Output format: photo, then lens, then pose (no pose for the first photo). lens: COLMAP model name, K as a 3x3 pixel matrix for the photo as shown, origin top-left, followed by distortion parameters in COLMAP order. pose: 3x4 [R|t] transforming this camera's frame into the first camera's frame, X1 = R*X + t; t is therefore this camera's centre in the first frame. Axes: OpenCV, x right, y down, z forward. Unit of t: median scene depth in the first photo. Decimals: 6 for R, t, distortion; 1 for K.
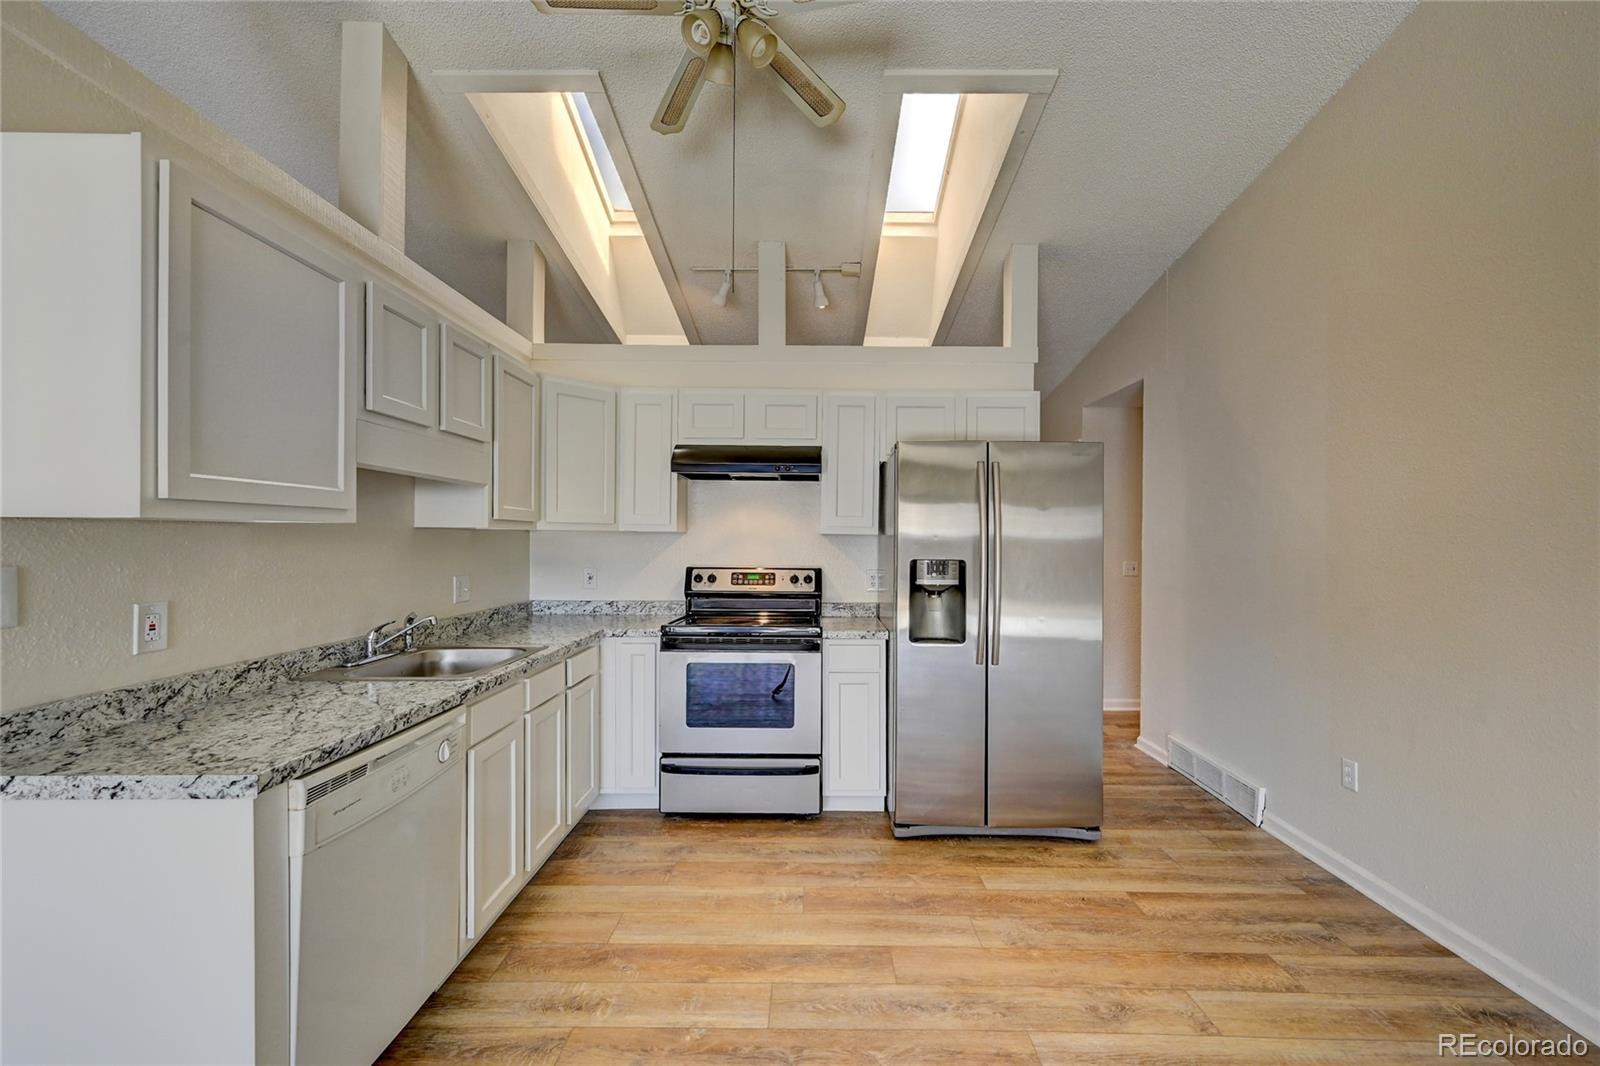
lens RADIAL K [[633.0, 0, 804.6], [0, 633.0, 541.5], [0, 0, 1]] dist [-0.003089, 0.001313]
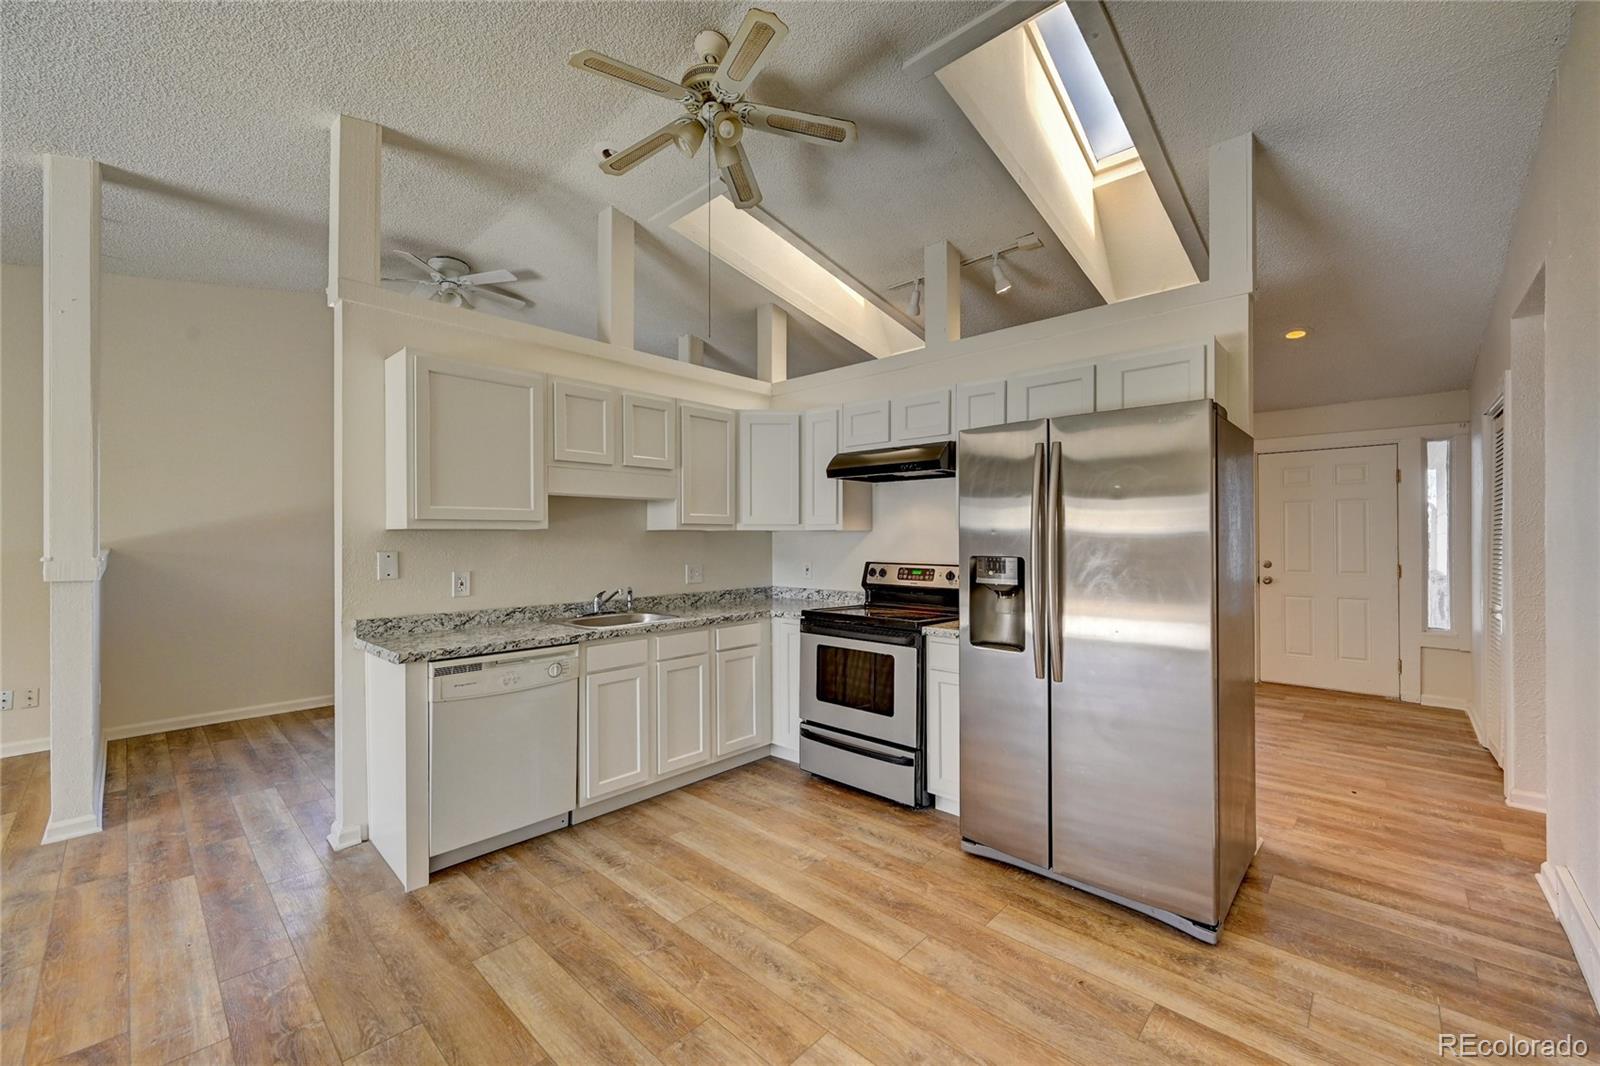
lens RADIAL K [[633.0, 0, 815.6], [0, 633.0, 534.6], [0, 0, 1]] dist [-0.003089, 0.001313]
pose [[0.746165, -0.009629, -0.665692, 0.663655], [0.005629, 0.999951, -0.008155, 0.002864], [0.665738, 0.002338, 0.746182, 0.161422]]
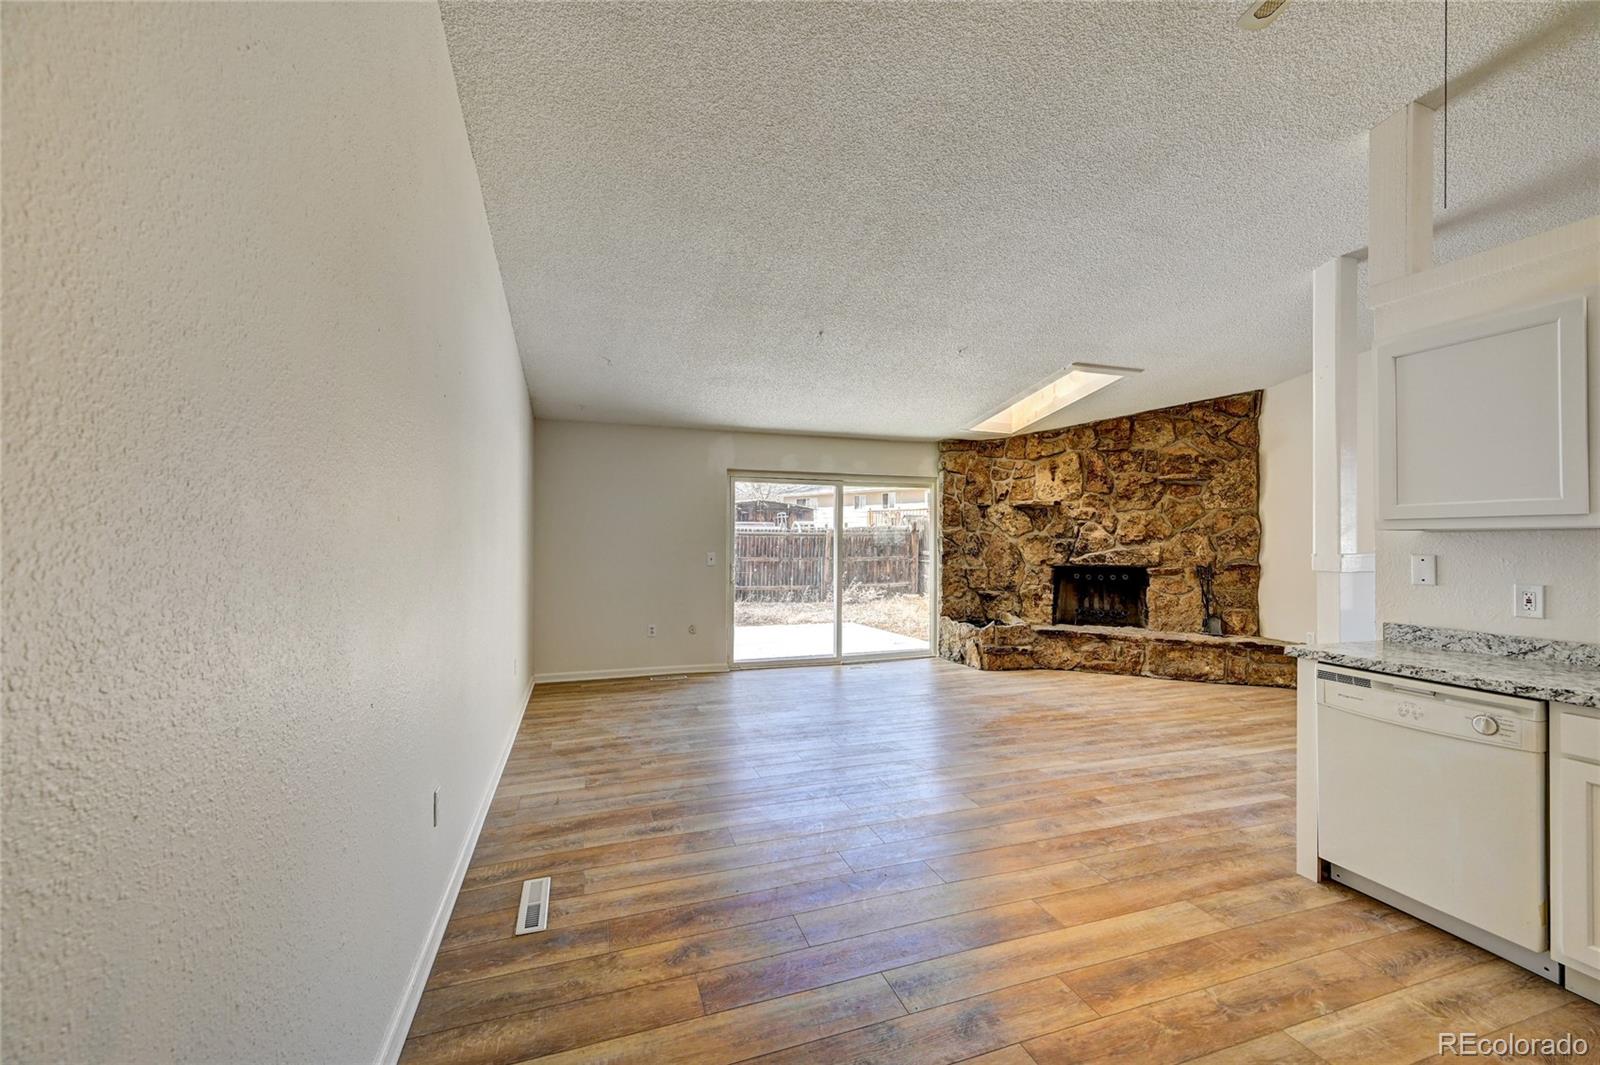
lens RADIAL K [[631.4, 0, 799.3], [0, 631.4, 537.2], [0, 0, 1]] dist [-0.001354, 0.000965]
pose [[-0.944327, -0.011003, -0.328825, 0.656845], [-0.009952, 0.999939, -0.004879, 0.005514], [0.328858, -0.001334, -0.944378, 1.116181]]
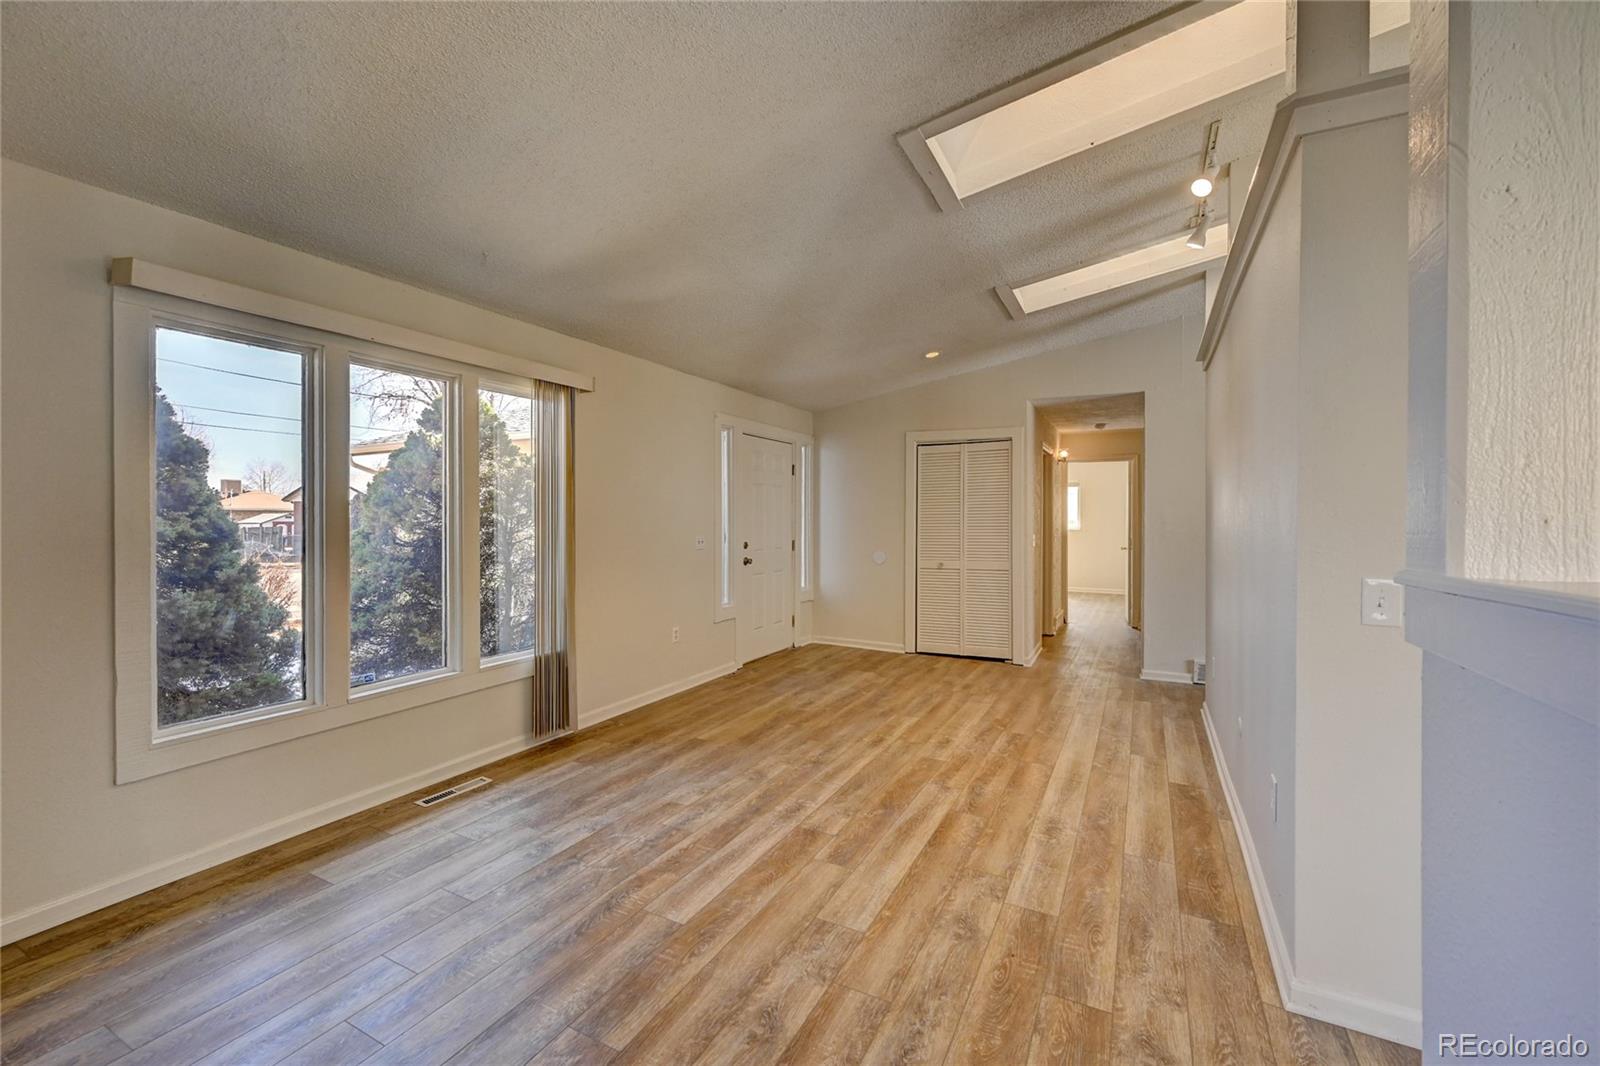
lens RADIAL K [[633.0, 0, 826.5], [0, 633.0, 524.0], [0, 0, 1]] dist [-0.003089, 0.001313]
pose [[0.440855, -0.013220, 0.897481, -1.496988], [0.001185, 0.999899, 0.014146, -0.008289], [-0.897577, -0.005173, 0.440827, 1.647987]]
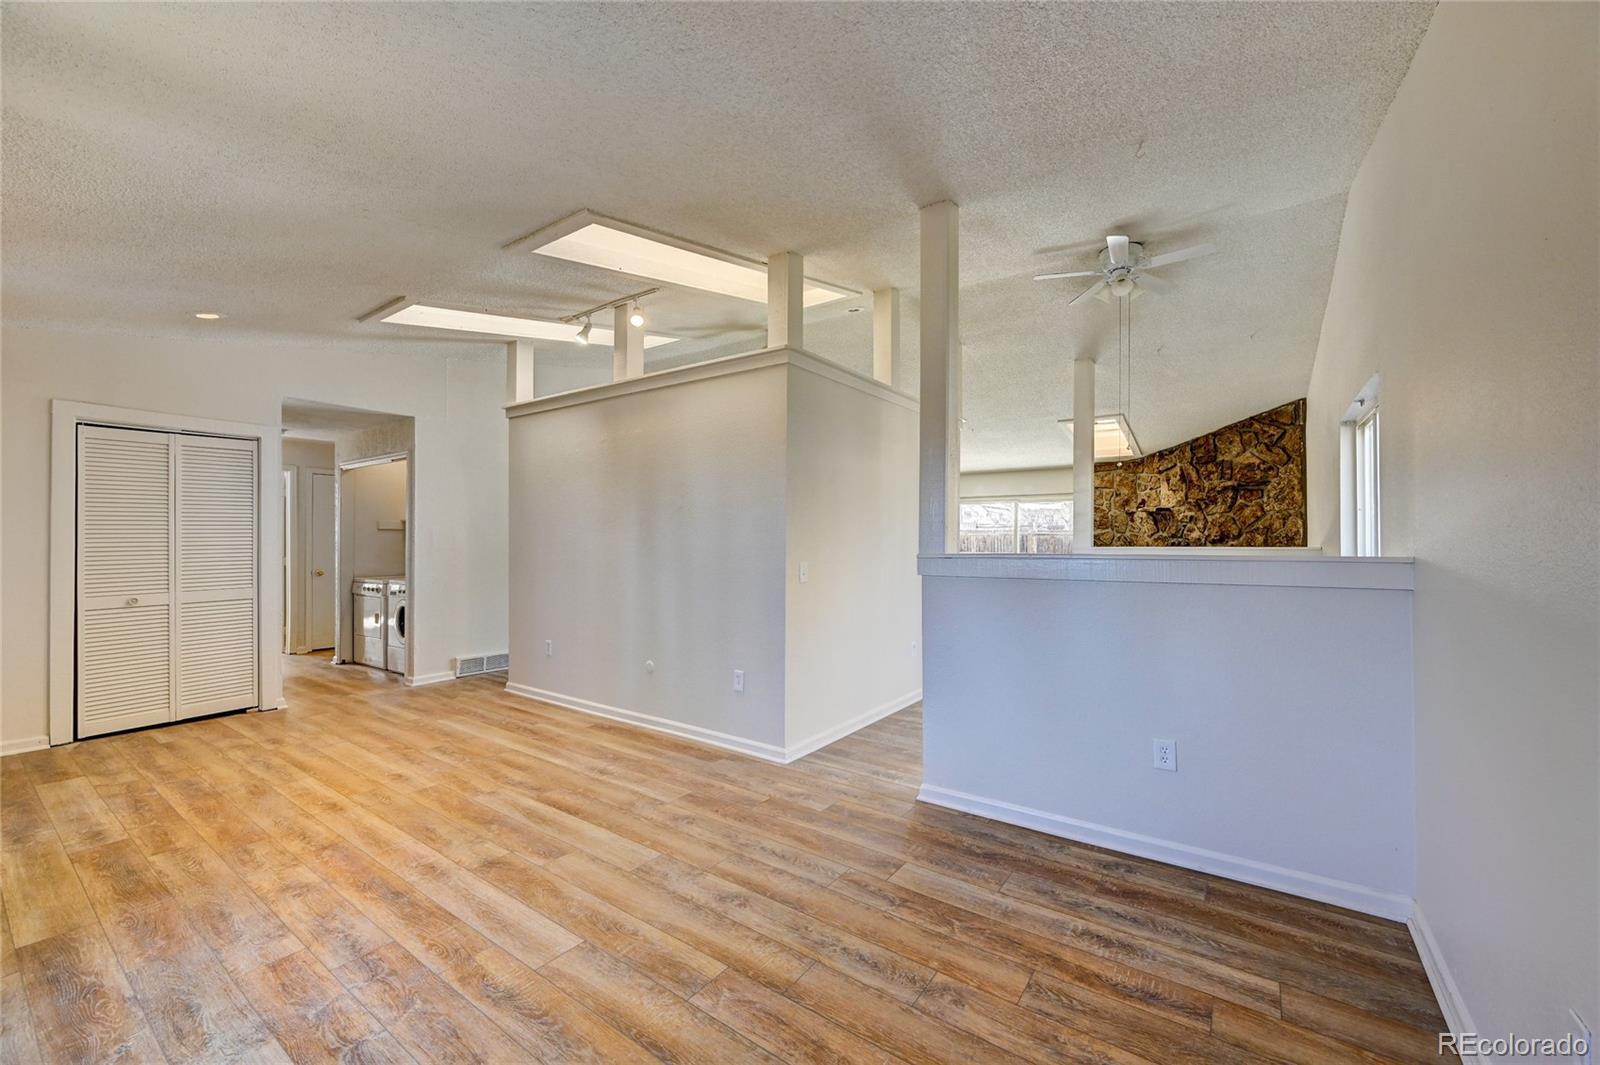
lens RADIAL K [[631.4, 0, 796.4], [0, 631.4, 533.8], [0, 0, 1]] dist [-0.001354, 0.000965]
pose [[-0.812798, -0.005344, 0.582521, -1.546770], [-0.009223, 0.999951, -0.003695, -0.005961], [-0.582473, -0.008376, -0.812807, 2.658036]]
